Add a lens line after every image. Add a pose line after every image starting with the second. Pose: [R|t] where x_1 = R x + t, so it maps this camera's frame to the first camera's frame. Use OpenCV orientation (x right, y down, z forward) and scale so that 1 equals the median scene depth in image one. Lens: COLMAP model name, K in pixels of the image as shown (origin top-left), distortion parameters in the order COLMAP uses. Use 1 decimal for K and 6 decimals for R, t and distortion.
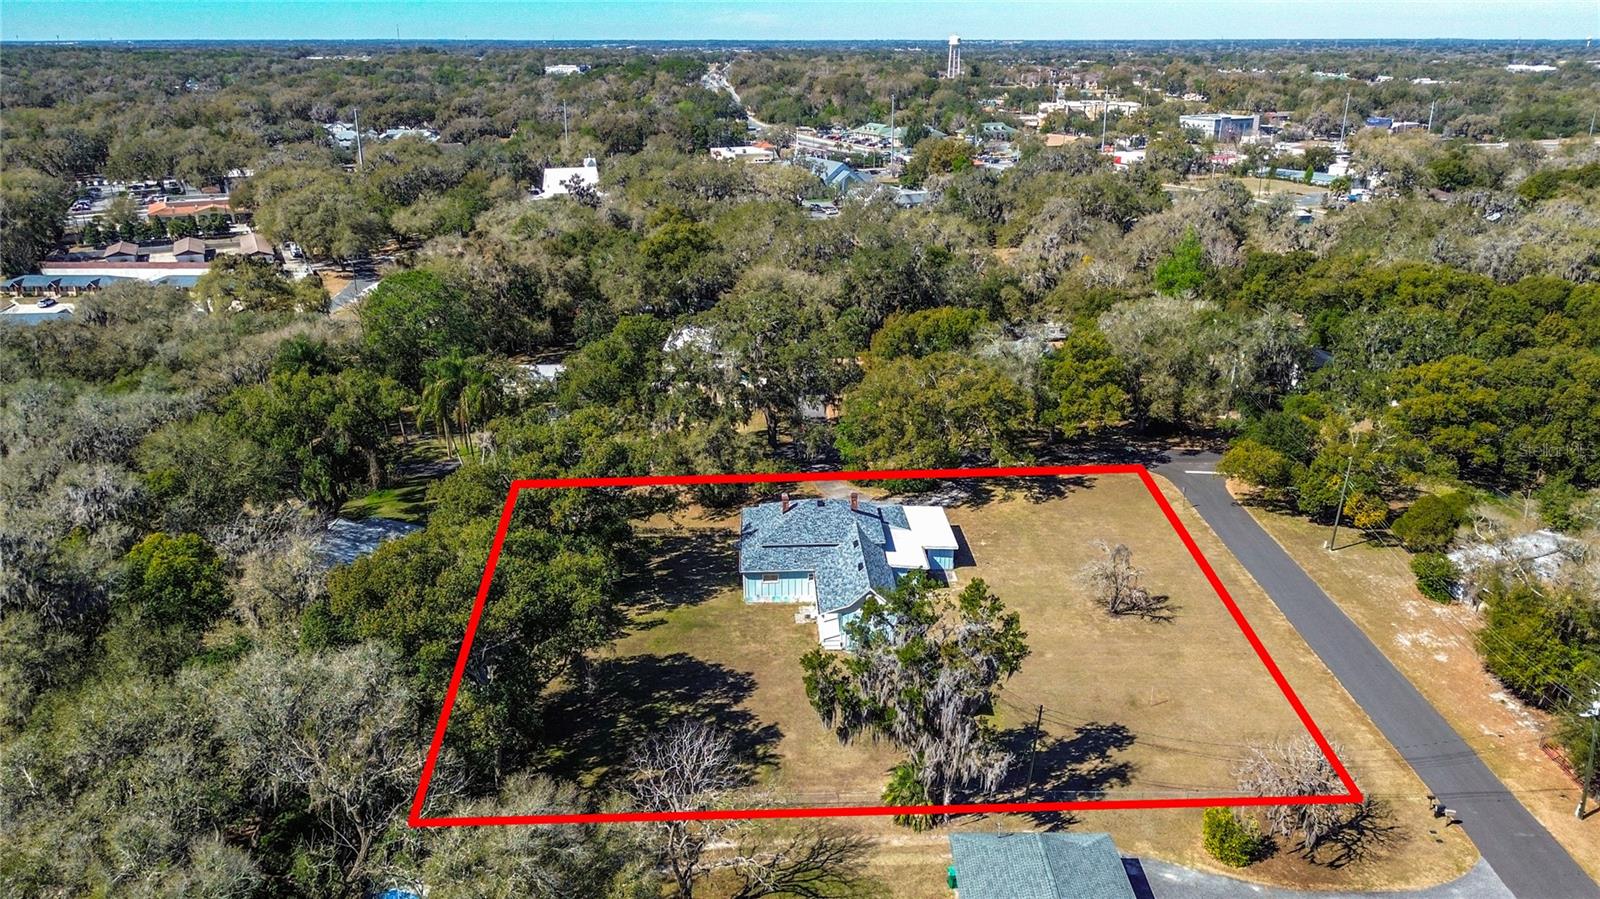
lens RADIAL K [[1153.1, 0, 805.8], [0, 1153.1, 456.0], [0, 0, 1]] dist [0.041476, -0.052064]
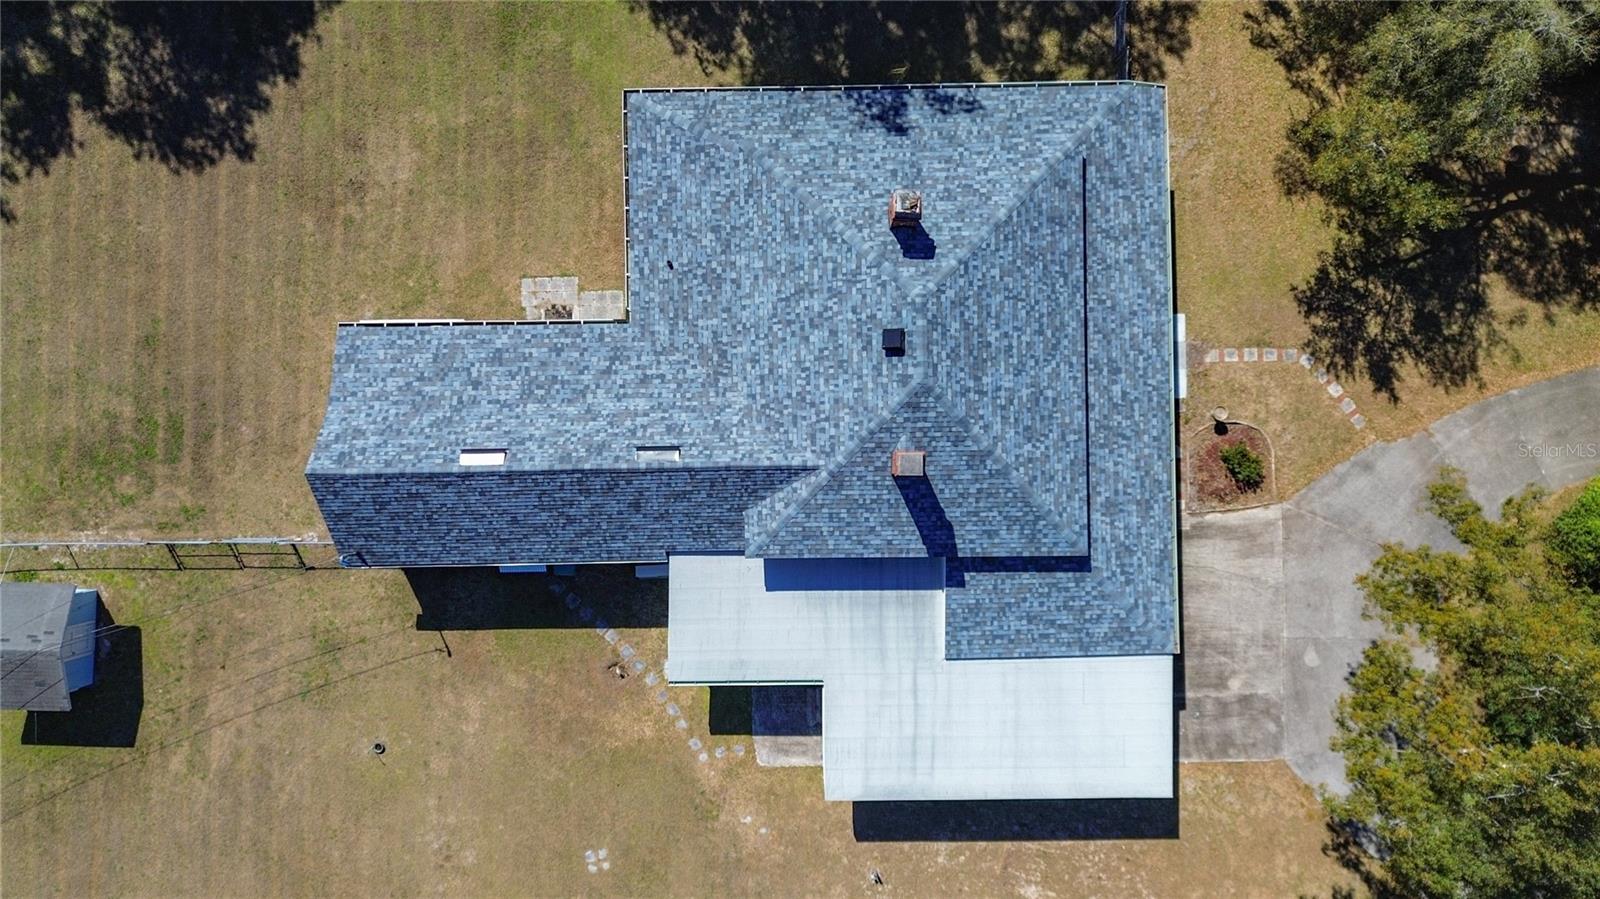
lens RADIAL K [[1153.1, 0, 801.8], [0, 1153.1, 434.6], [0, 0, 1]] dist [0.041476, -0.052064]
pose [[-0.027008, 0.999091, -0.032978, 0.038958], [-0.362154, 0.020970, 0.931882, -0.173498], [0.931727, 0.037112, 0.361258, 0.735933]]
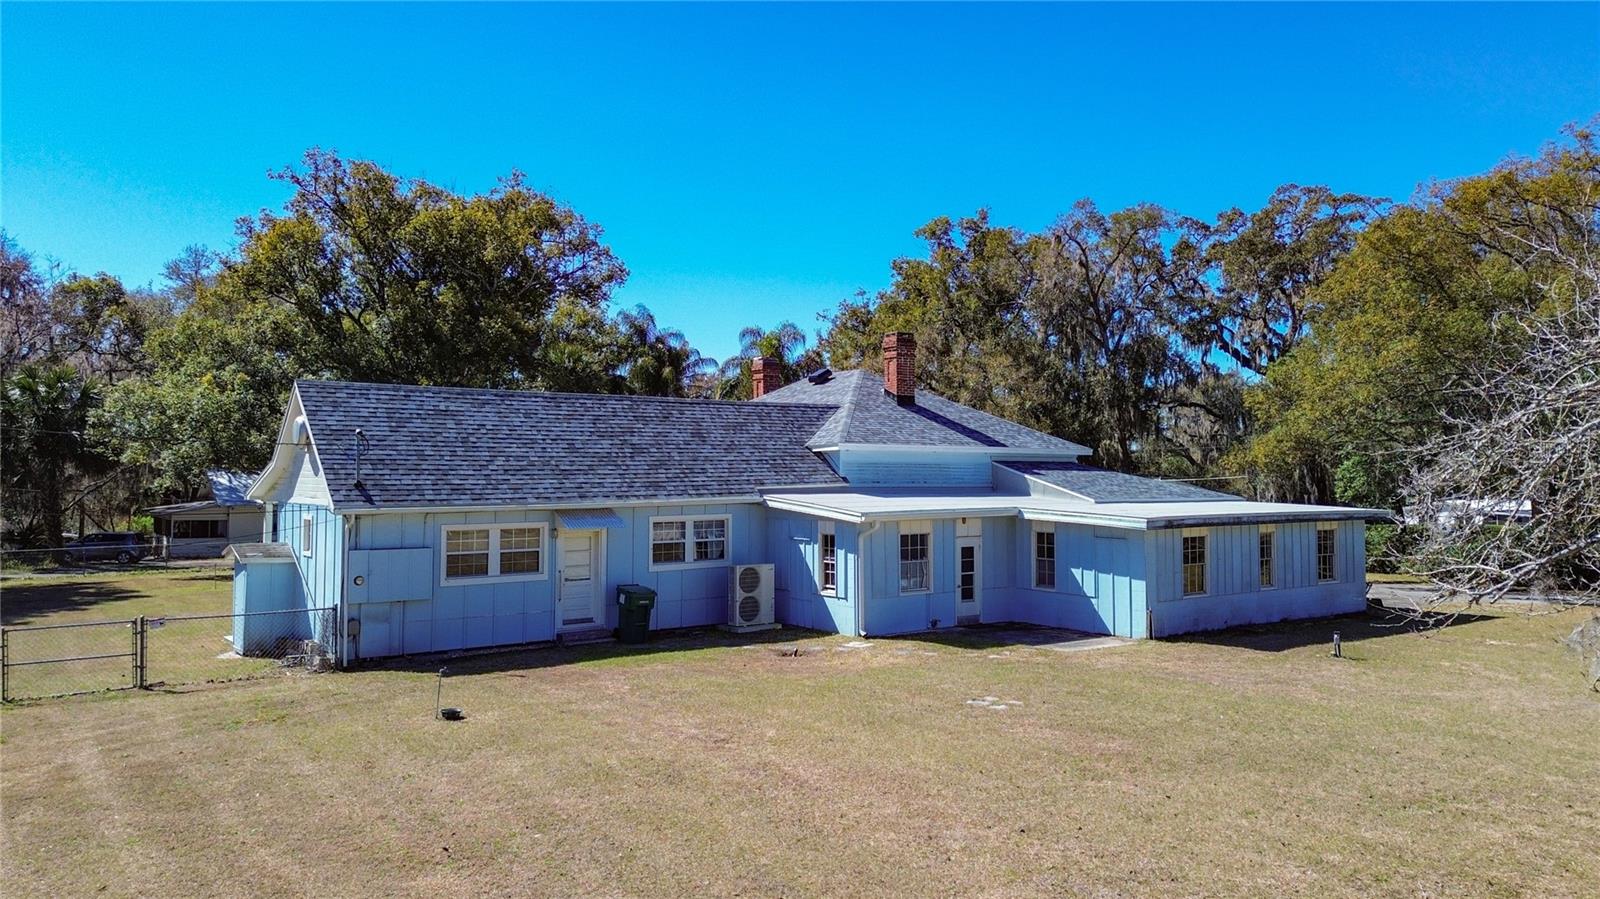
lens RADIAL K [[1153.1, 0, 798.5], [0, 1153.1, 379.1], [0, 0, 1]] dist [0.041476, -0.052064]
pose [[0.569560, -0.043975, -0.820773, 0.227533], [-0.280743, 0.928107, -0.244542, 0.104731], [0.772519, 0.369708, 0.516267, 0.695735]]
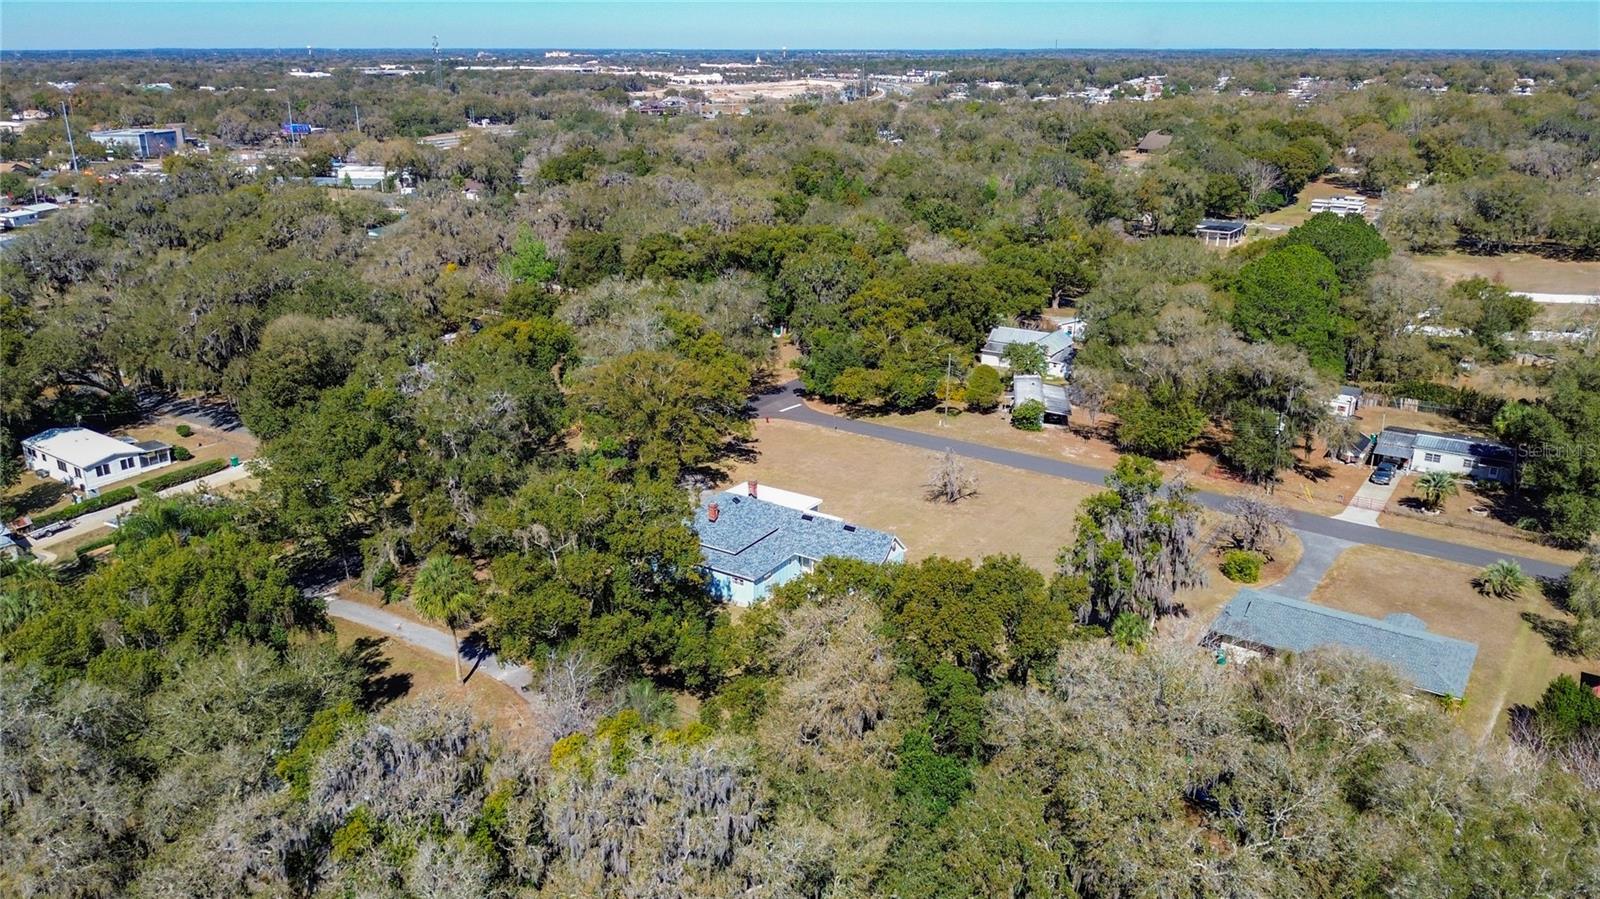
lens RADIAL K [[1153.1, 0, 801.2], [0, 1153.1, 448.8], [0, 0, 1]] dist [0.041476, -0.052064]
pose [[0.576617, -0.268537, 0.771622, -0.610018], [0.278356, 0.952508, 0.123479, -0.094092], [-0.768135, 0.143586, 0.623981, 0.261035]]
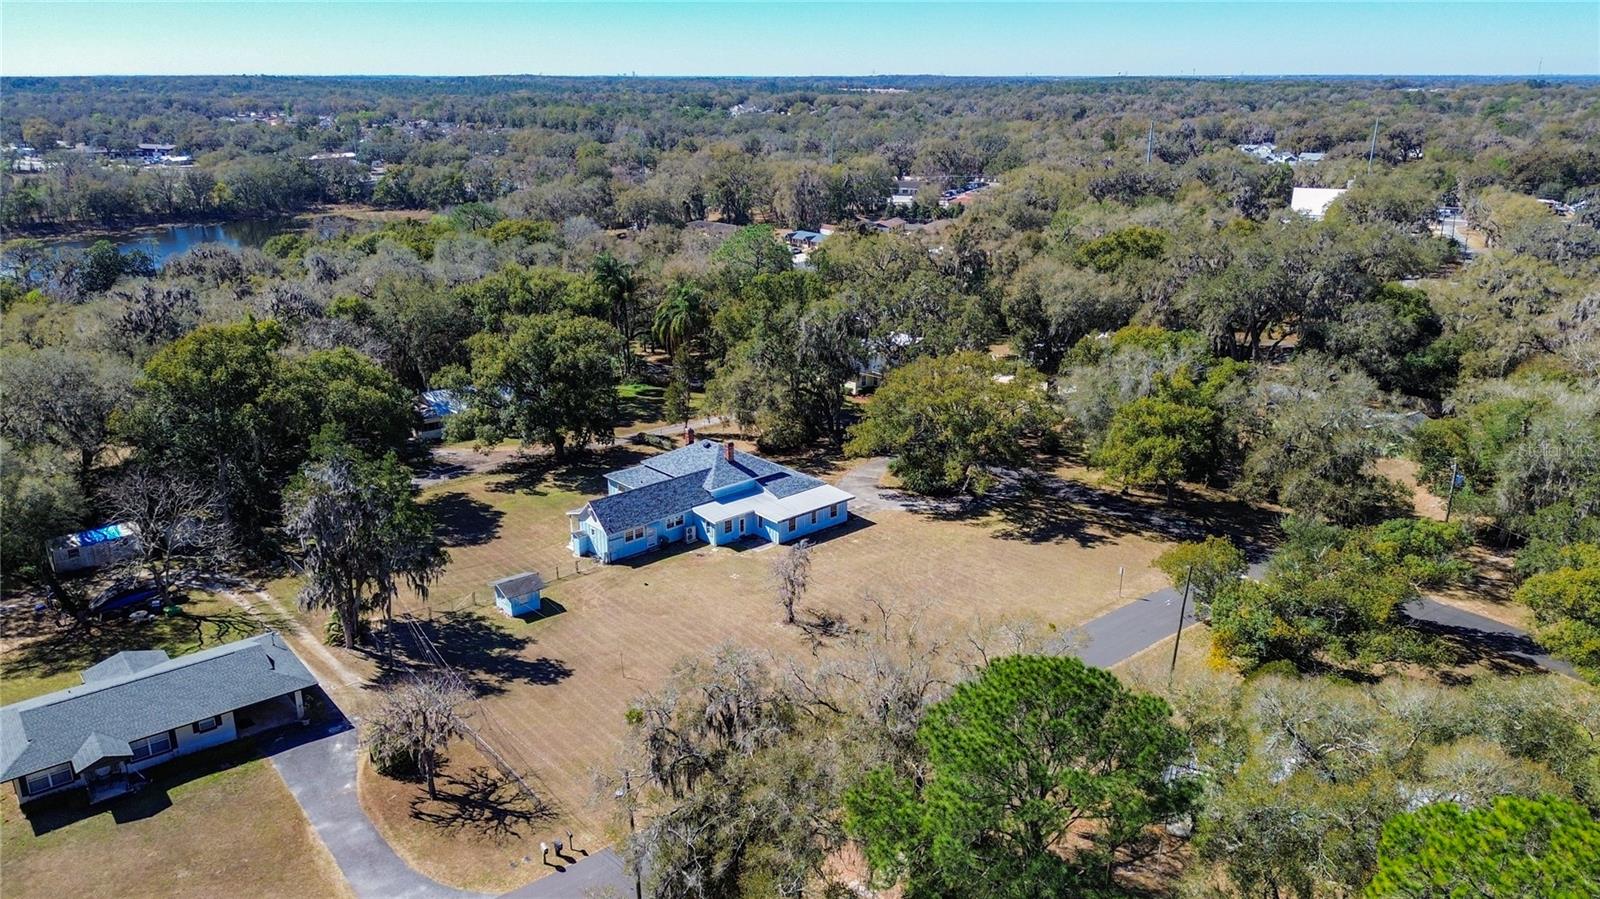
lens RADIAL K [[1153.1, 0, 804.2], [0, 1153.1, 453.4], [0, 0, 1]] dist [0.041476, -0.052064]
pose [[0.634494, 0.240863, -0.734441, 0.705346], [-0.262477, 0.960883, 0.088368, -0.056358], [0.726996, 0.136705, 0.672895, 0.299862]]
